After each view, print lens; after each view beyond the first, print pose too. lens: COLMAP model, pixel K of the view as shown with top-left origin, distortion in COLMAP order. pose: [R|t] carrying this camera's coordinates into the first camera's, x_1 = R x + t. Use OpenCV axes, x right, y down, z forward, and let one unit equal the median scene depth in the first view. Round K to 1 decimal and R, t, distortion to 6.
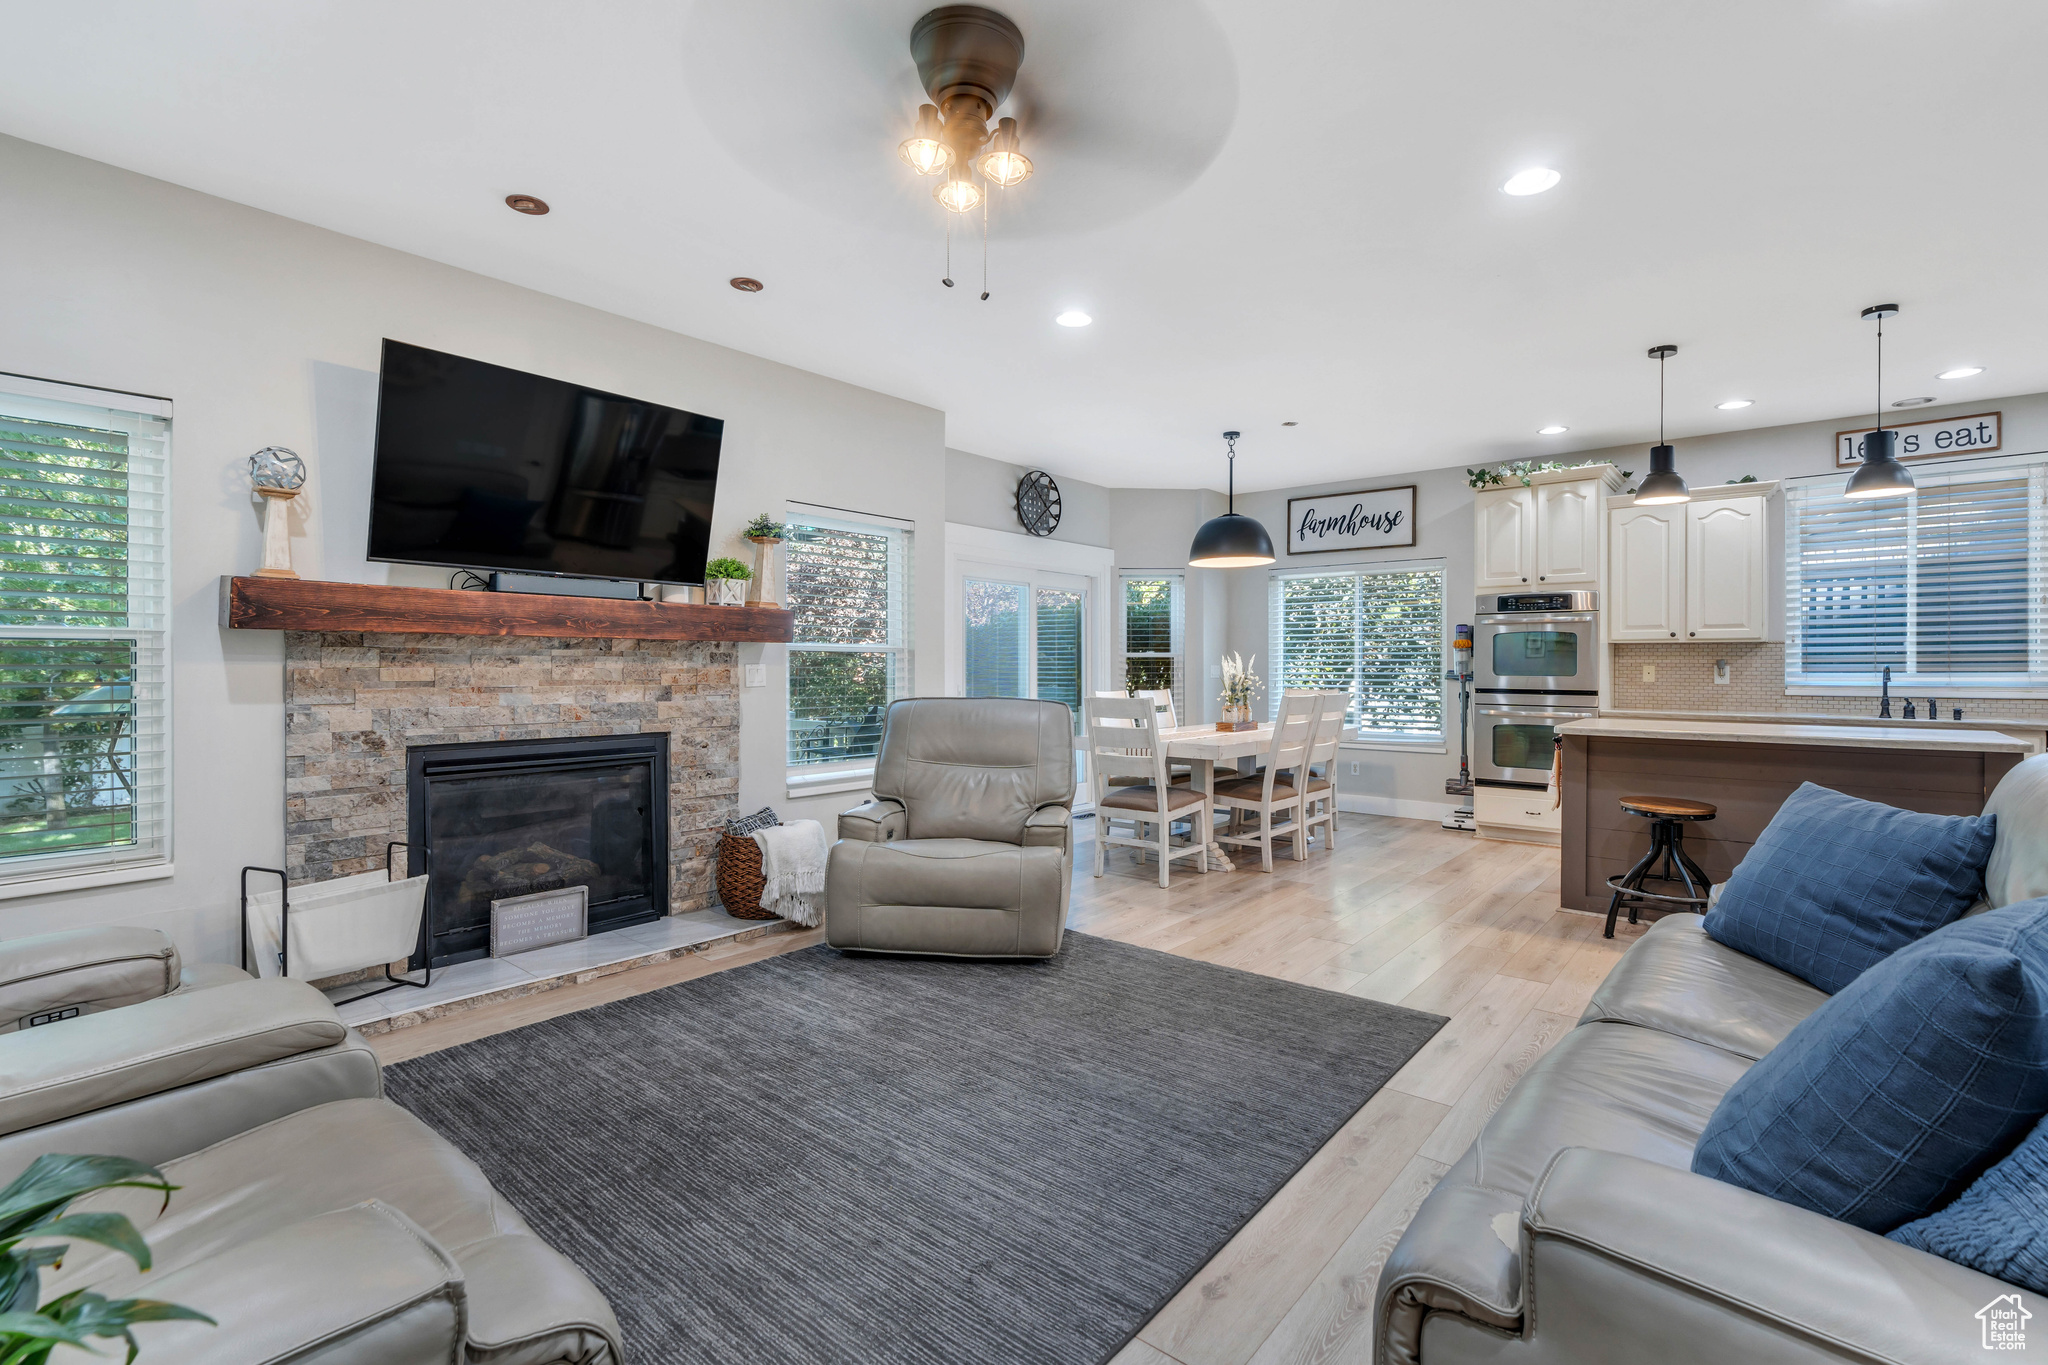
lens RADIAL K [[911.1, 0, 1034.7], [0, 911.1, 674.5], [0, 0, 1]] dist [-0.003908, 0.000261]
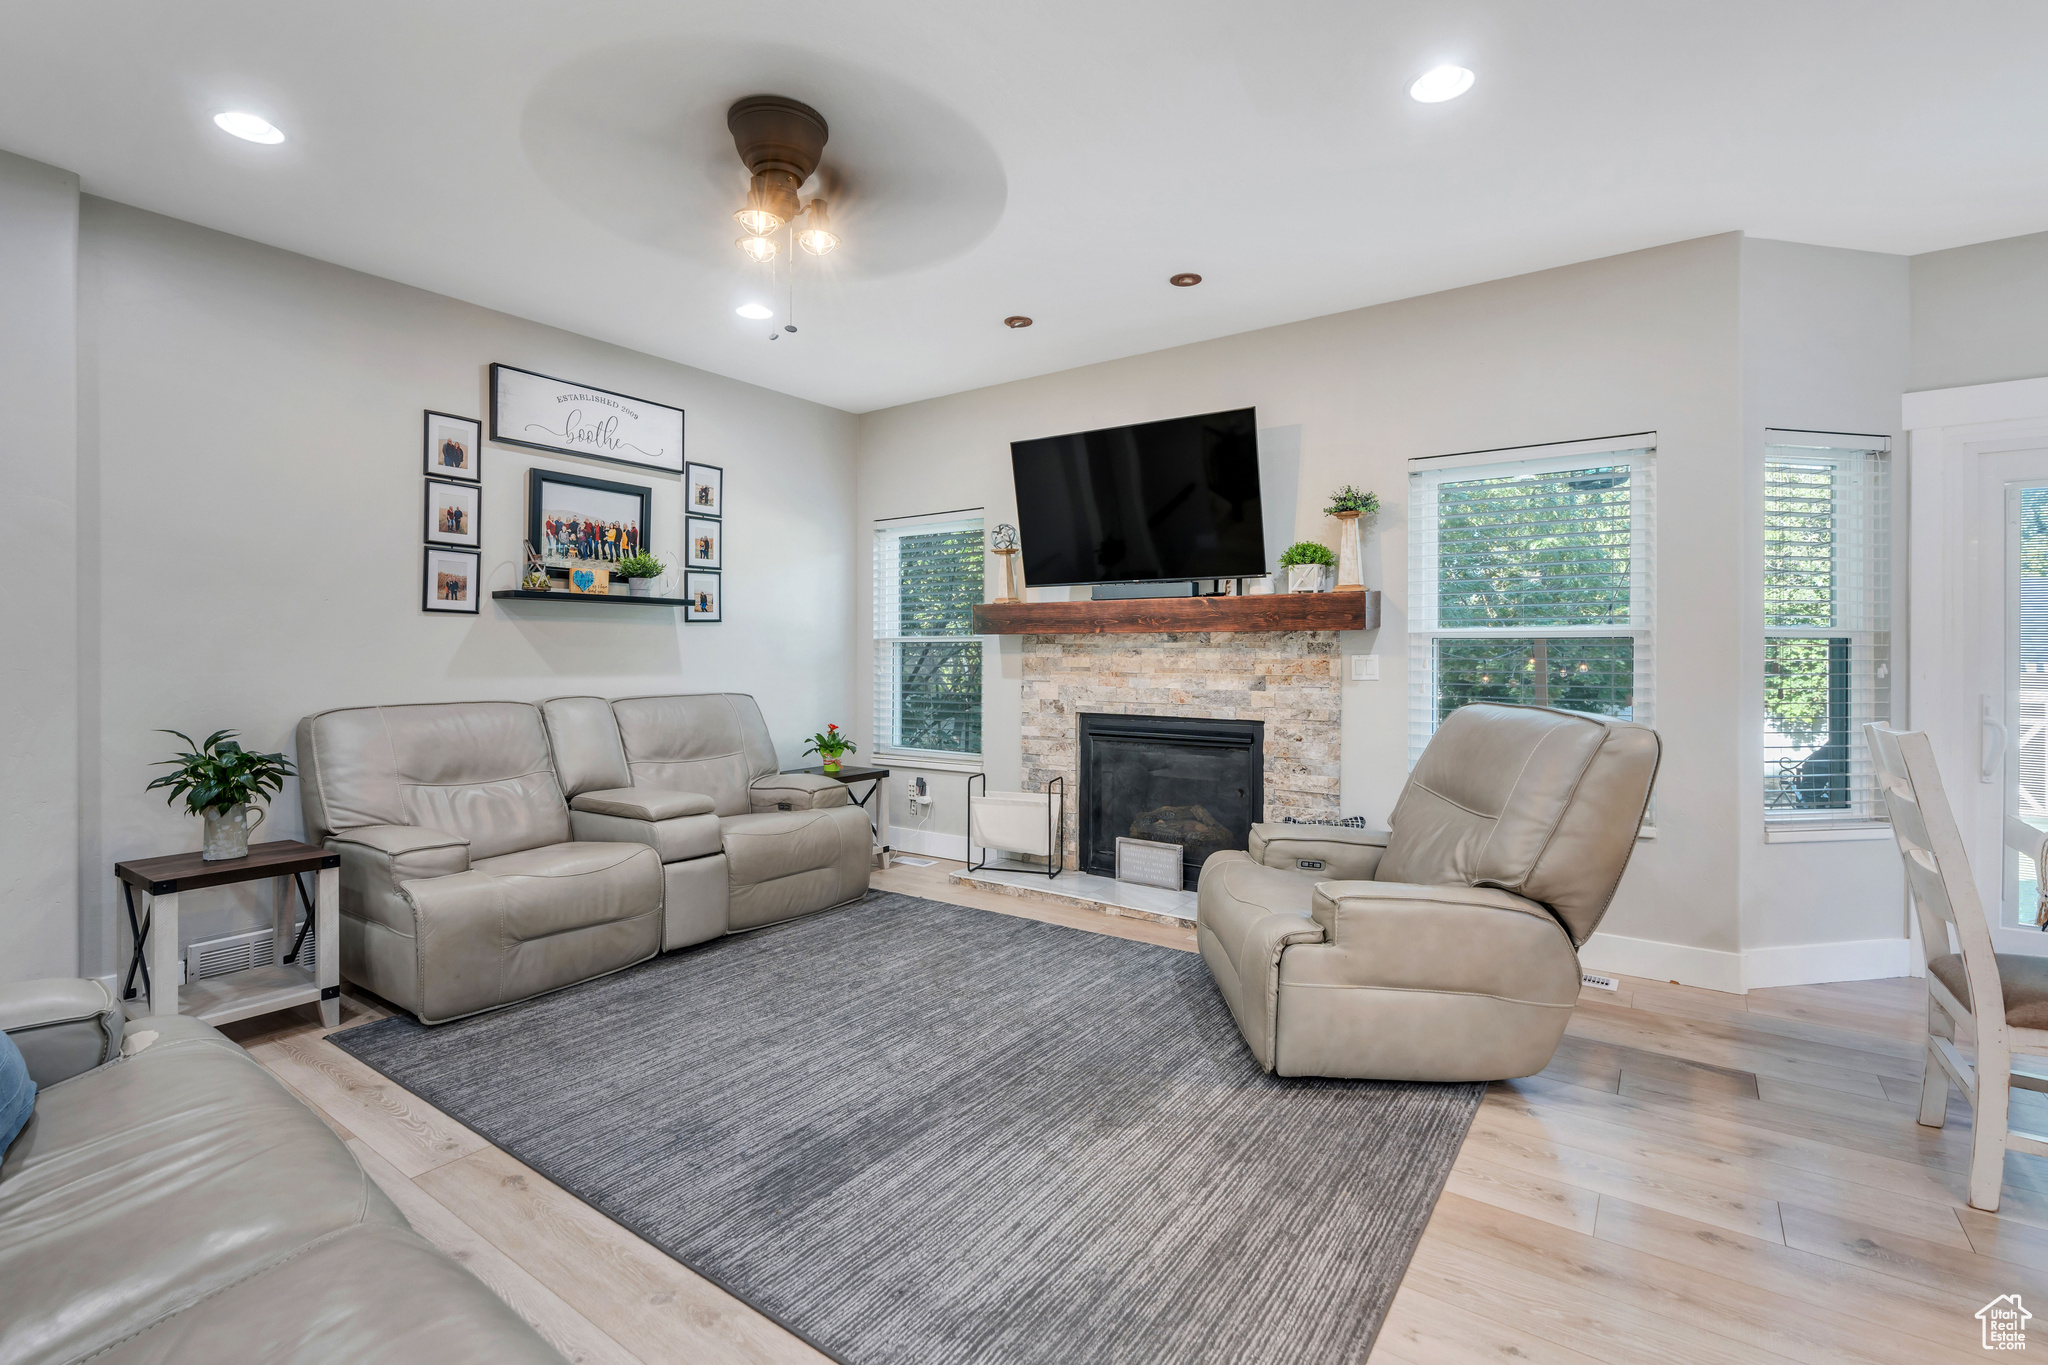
lens RADIAL K [[911.1, 0, 1033.9], [0, 911.1, 665.3], [0, 0, 1]] dist [-0.003908, 0.000261]
pose [[0.092780, 0.007468, -0.995659, 0.660671], [-0.012618, 0.999900, 0.006324, -0.003412], [0.995607, 0.011977, 0.092865, 0.719344]]
